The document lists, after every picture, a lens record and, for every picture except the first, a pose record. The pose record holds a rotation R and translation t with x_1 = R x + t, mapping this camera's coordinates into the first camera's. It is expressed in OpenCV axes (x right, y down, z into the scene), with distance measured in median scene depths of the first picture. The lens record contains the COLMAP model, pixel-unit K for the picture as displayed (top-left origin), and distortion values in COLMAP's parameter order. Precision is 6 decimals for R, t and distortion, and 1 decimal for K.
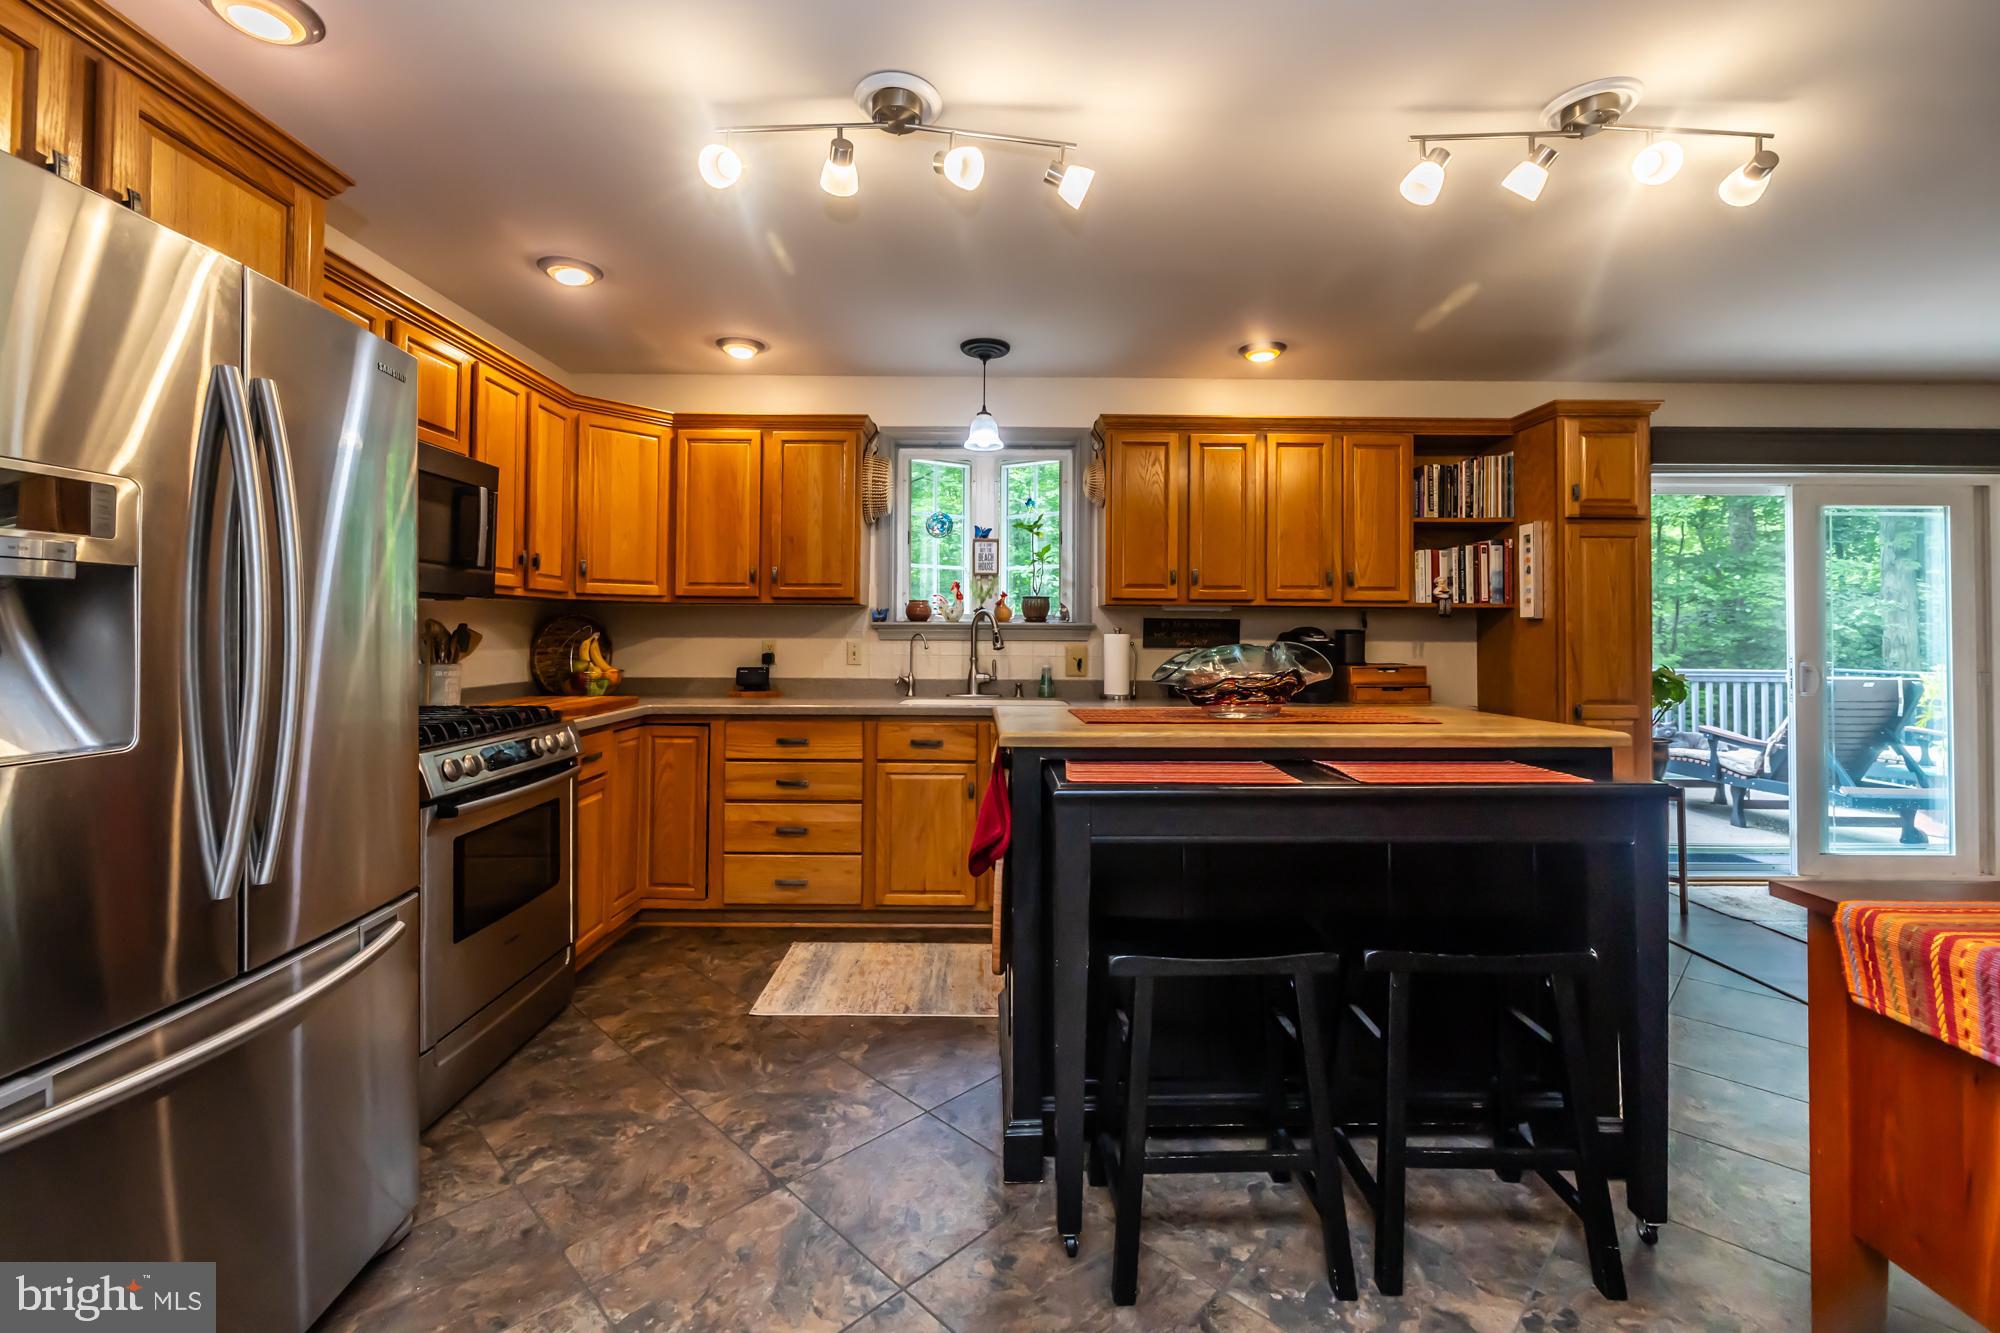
lens RADIAL K [[854.4, 0, 998.7], [0, 854.4, 634.6], [0, 0, 1]] dist [0.000212, -0.000202]
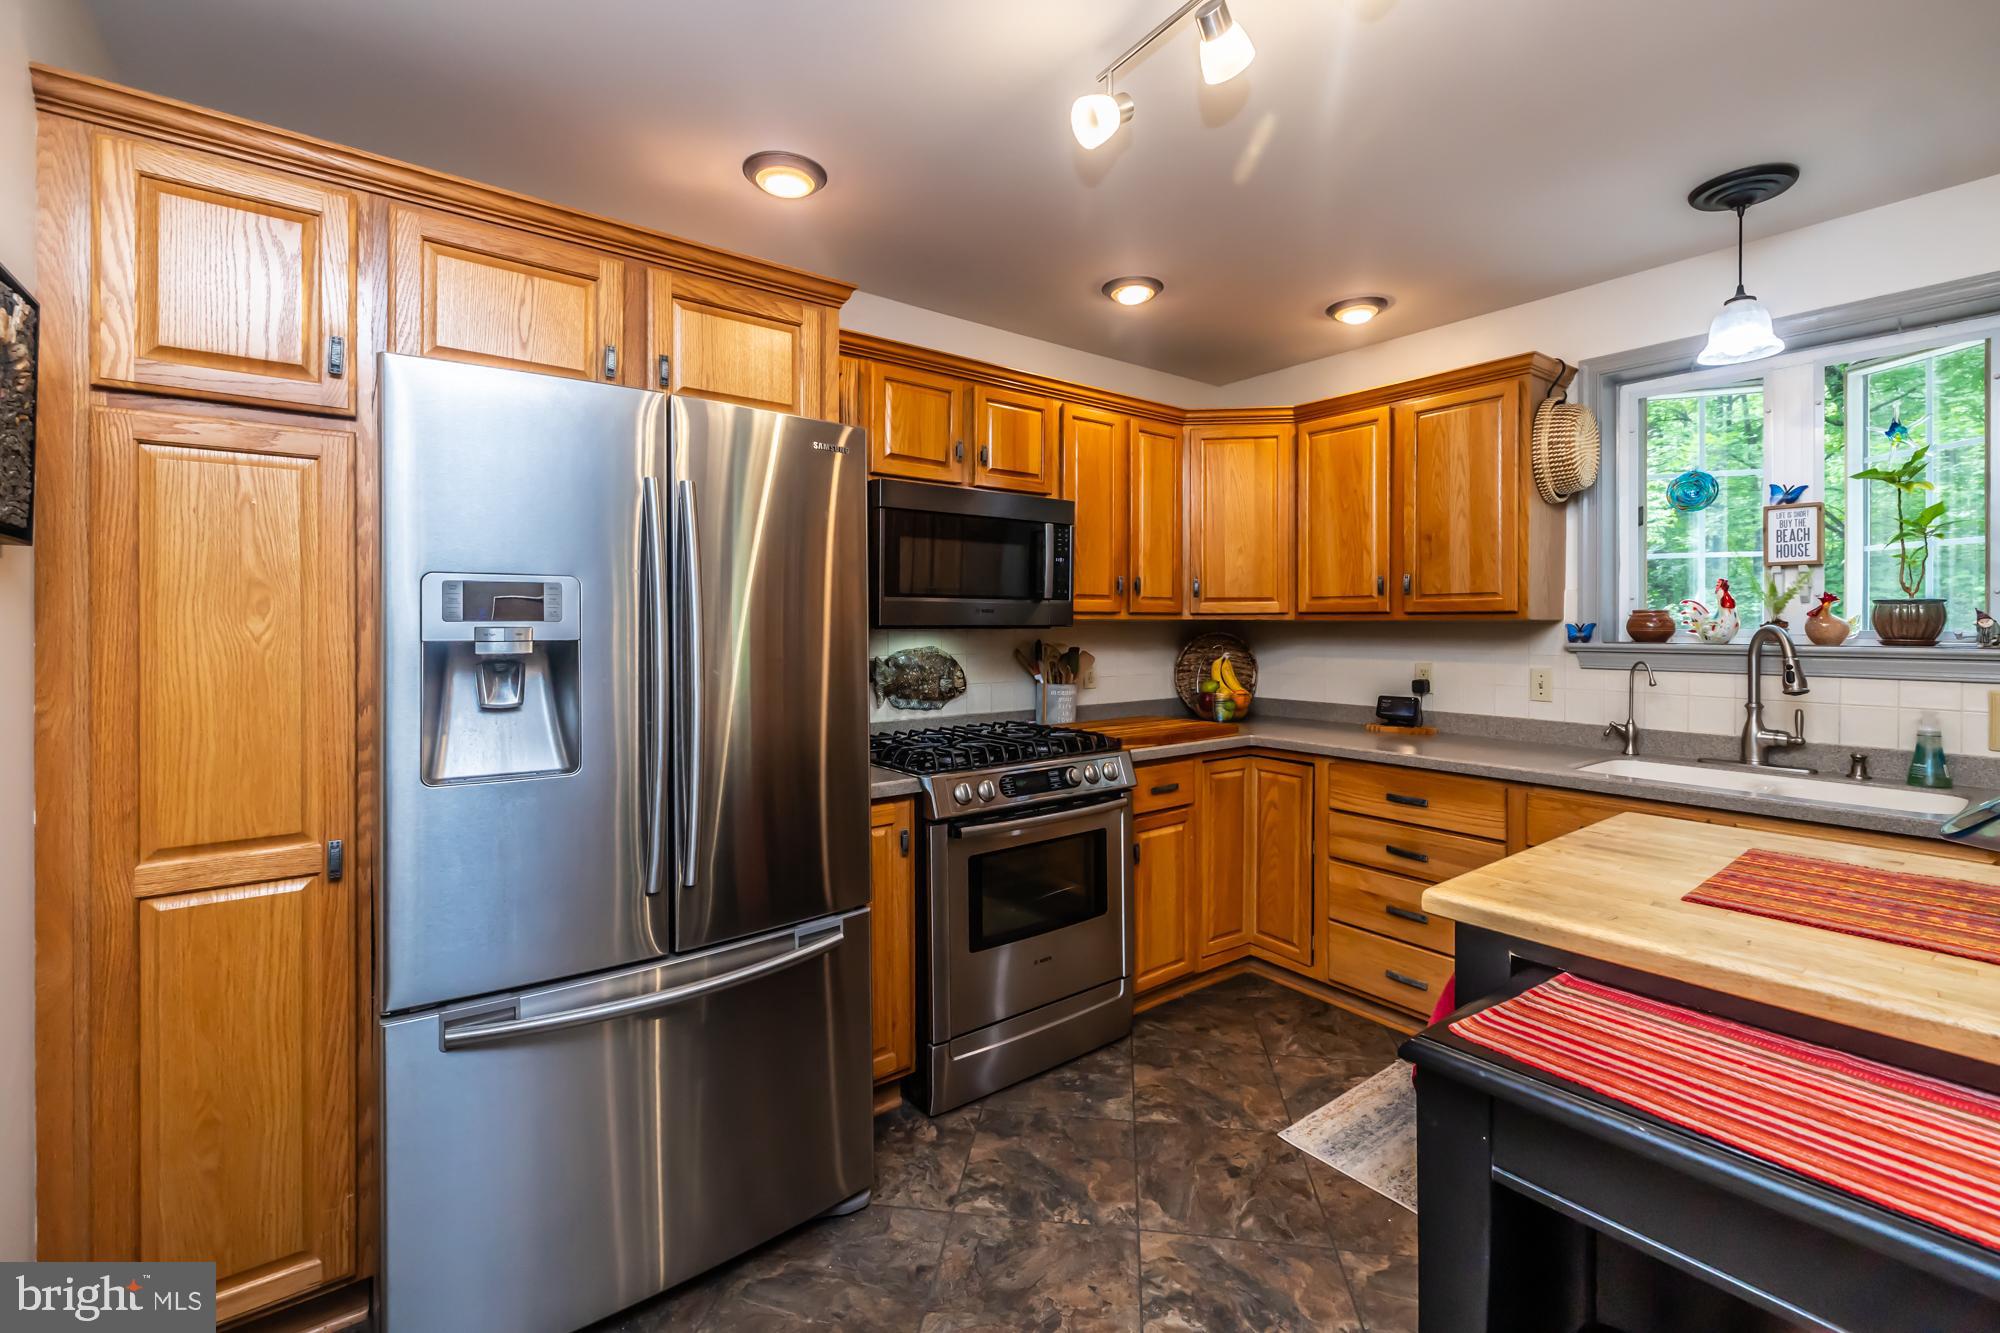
lens RADIAL K [[854.4, 0, 998.7], [0, 854.4, 634.6], [0, 0, 1]] dist [0.000212, -0.000202]
pose [[0.596691, 0.005184, -0.802454, 0.150361], [0.002366, 0.999963, 0.008220, -0.030661], [0.802468, -0.006804, 0.596657, 0.225746]]
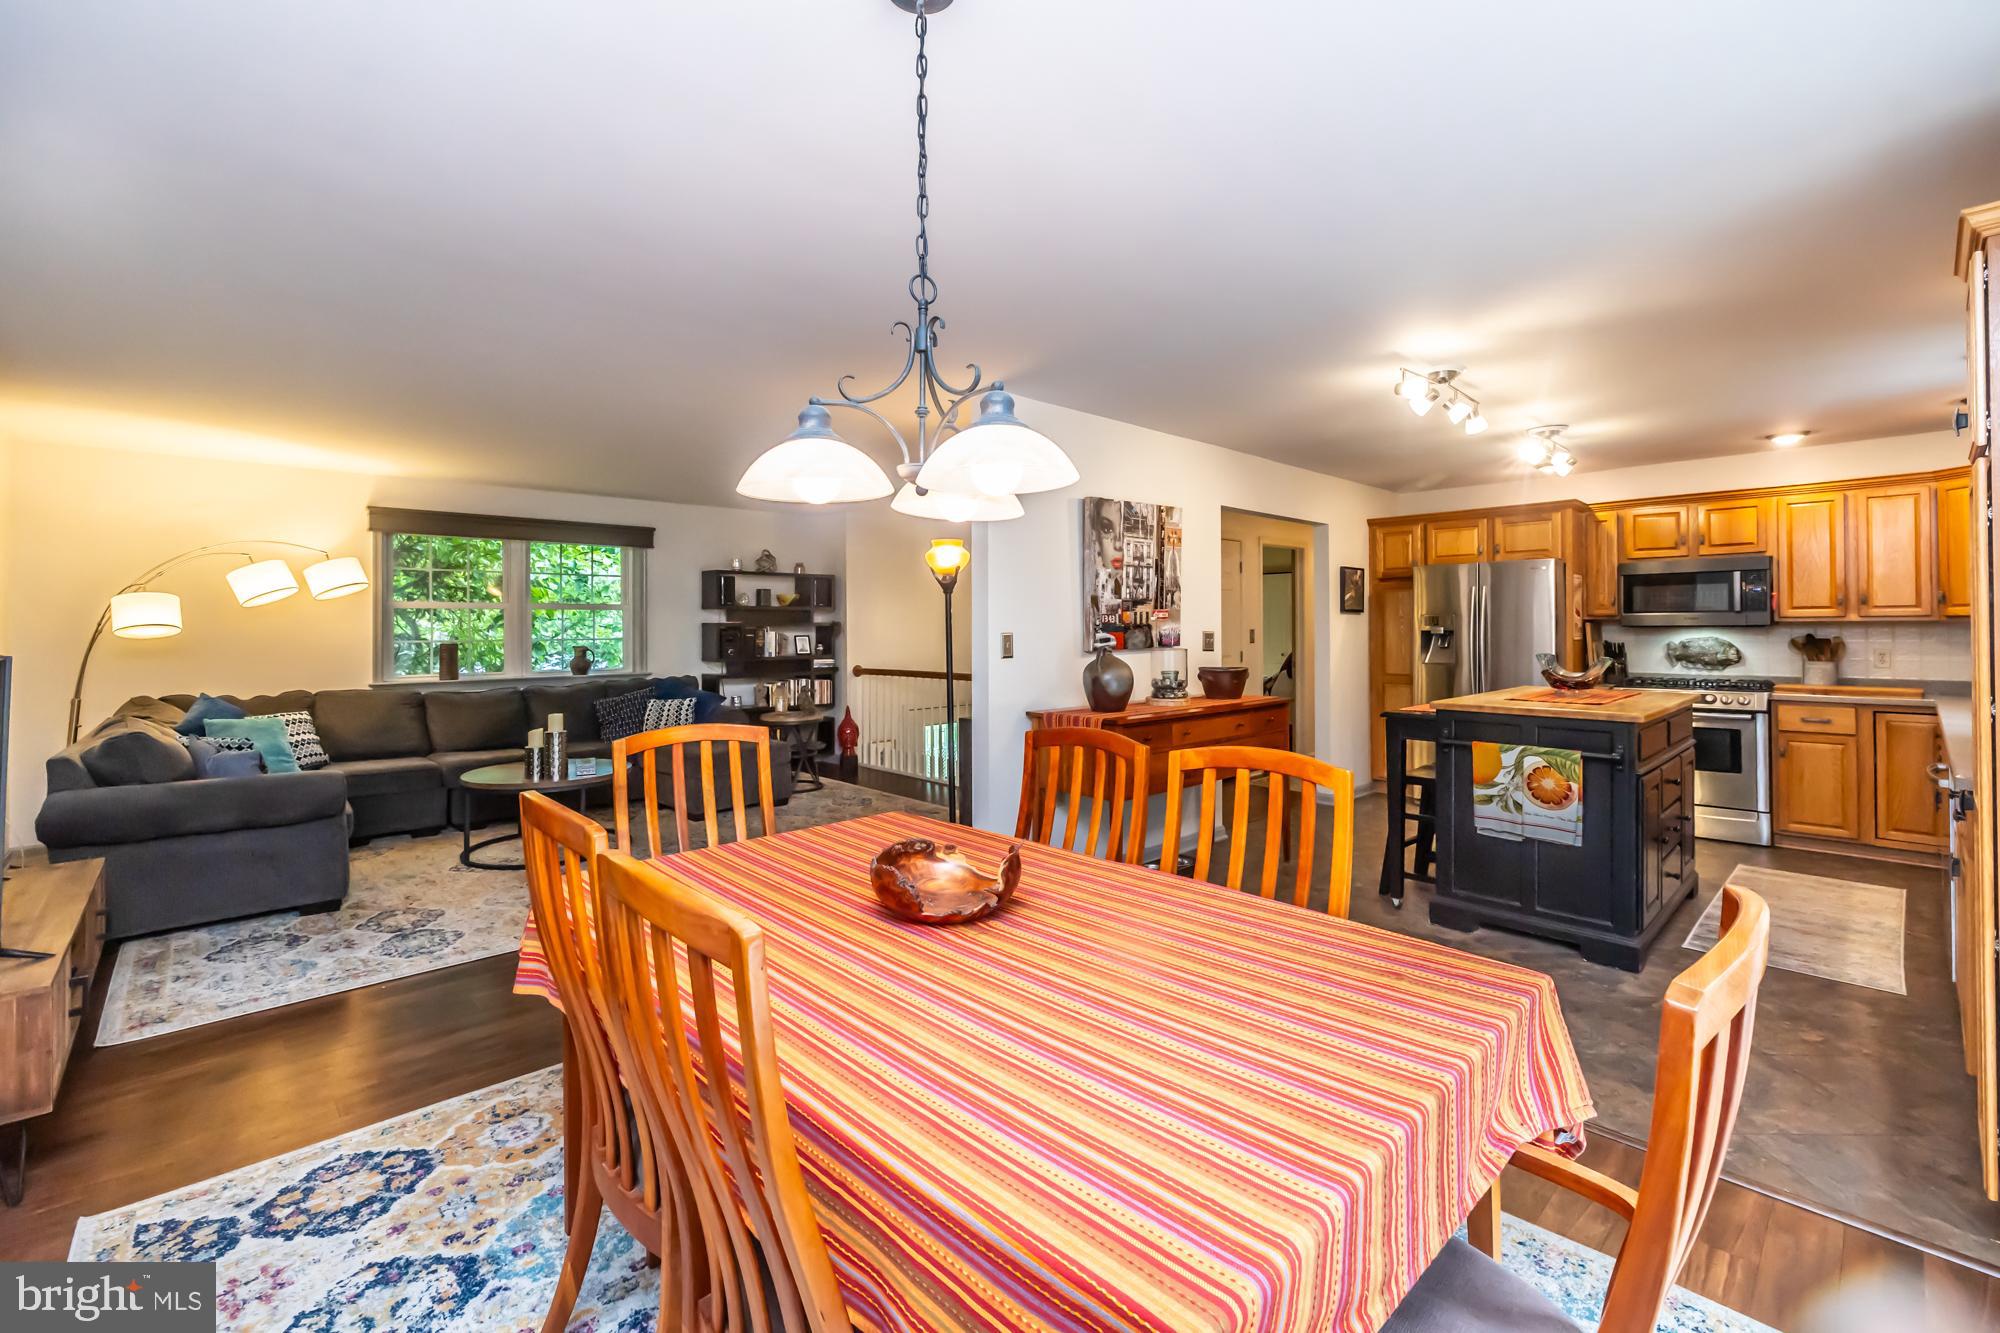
lens RADIAL K [[848.1, 0, 1000.4], [0, 848.1, 646.7], [0, 0, 1]] dist [-0.003739, 0.000183]
pose [[-0.728077, 0.014967, -0.685332, 1.441504], [0.004540, 0.999845, 0.017013, -0.026371], [0.685481, 0.009275, -0.728032, 0.896801]]
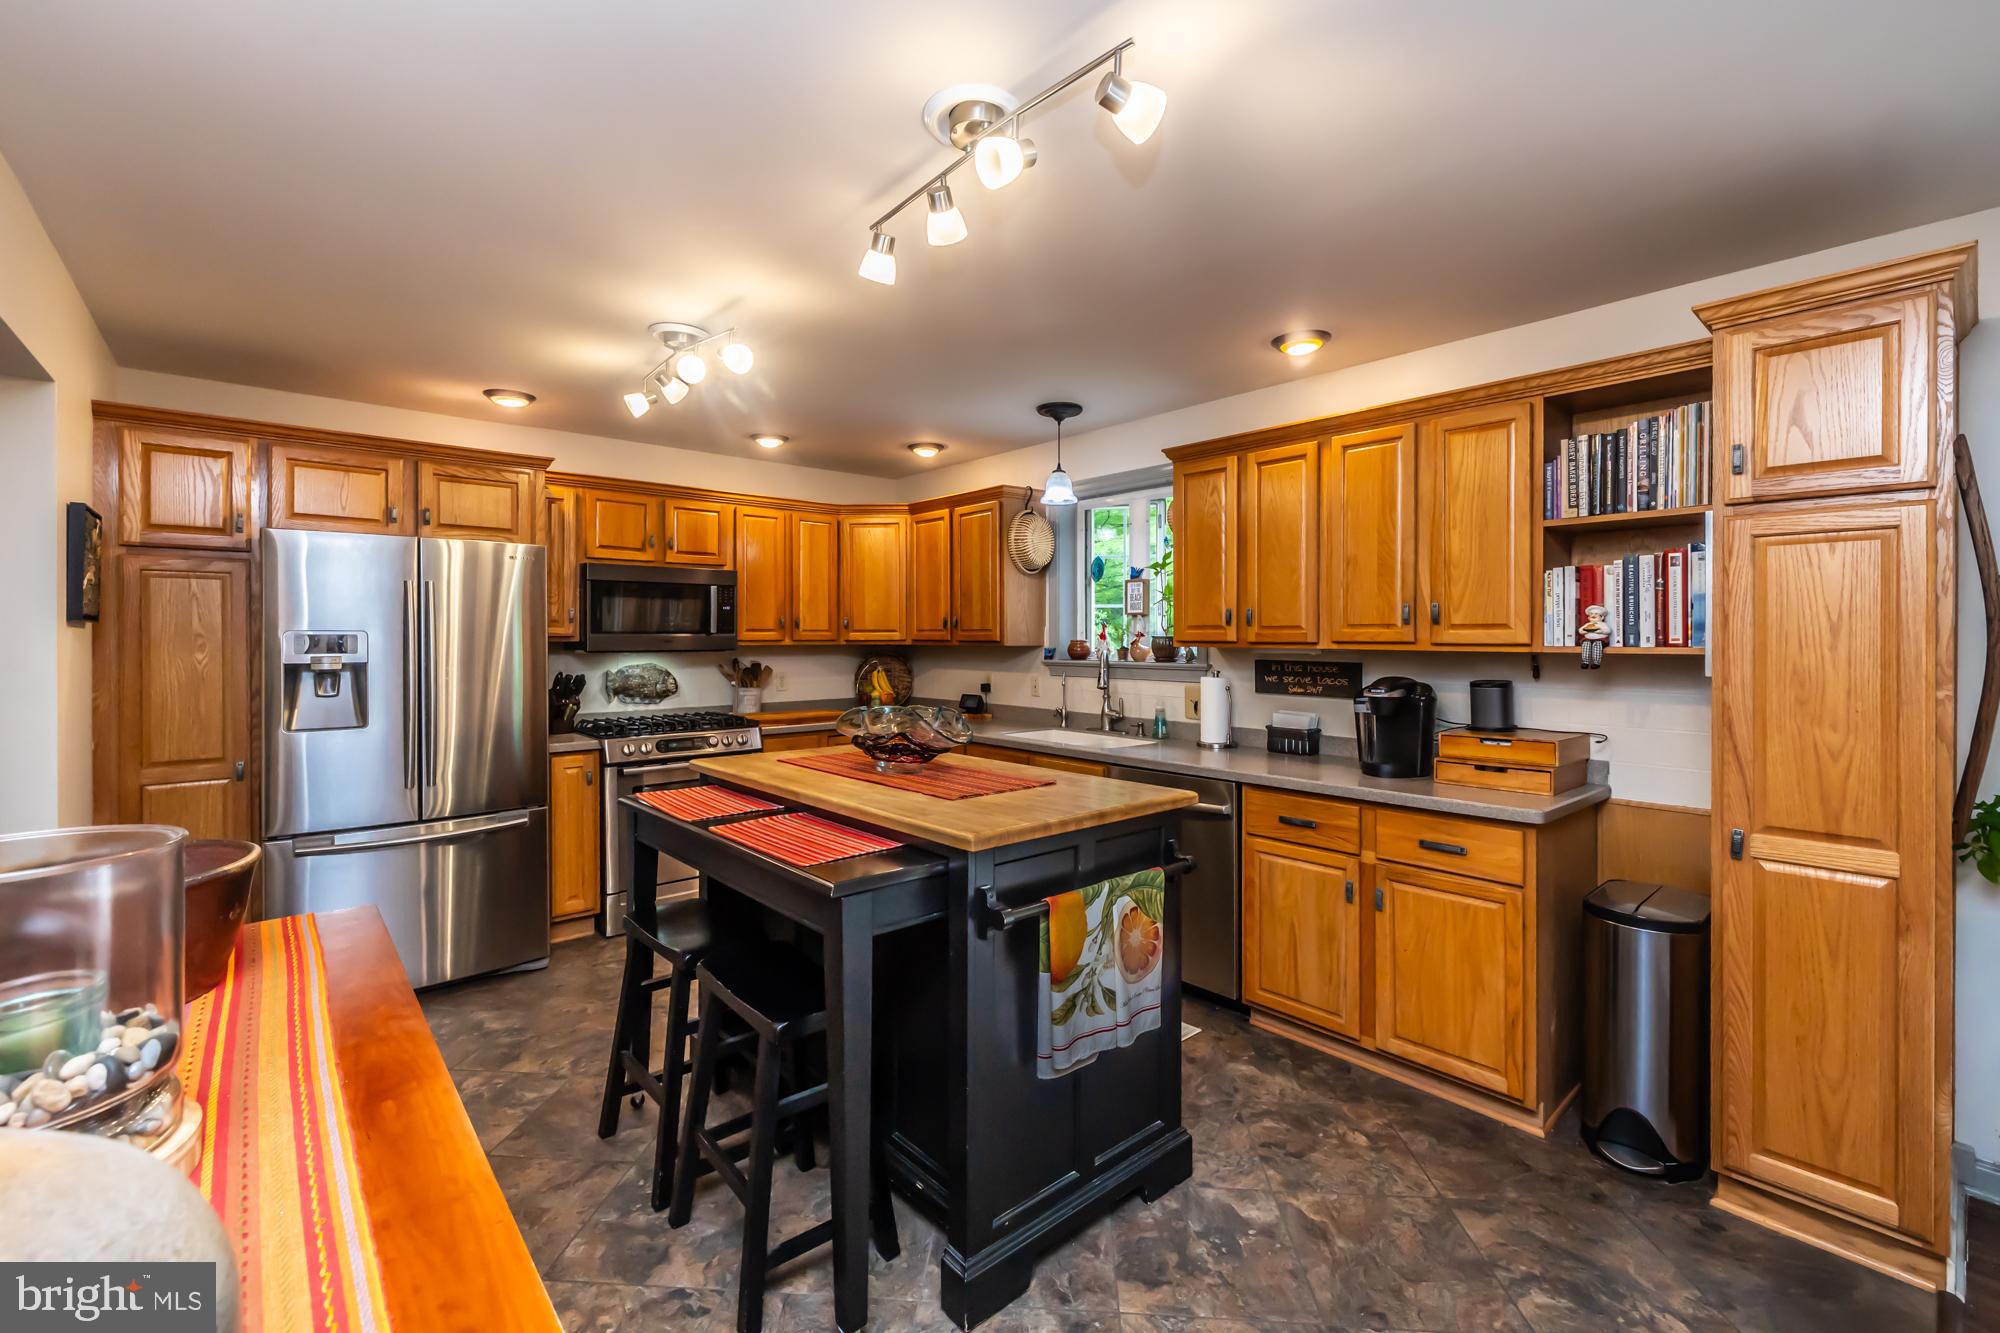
lens RADIAL K [[848.1, 0, 1000.4], [0, 848.1, 646.7], [0, 0, 1]] dist [-0.003739, 0.000183]
pose [[0.649862, 0.003962, -0.760042, 0.742499], [0.003570, 0.999959, 0.008265, -0.045450], [0.760044, -0.008085, 0.649821, 0.242967]]
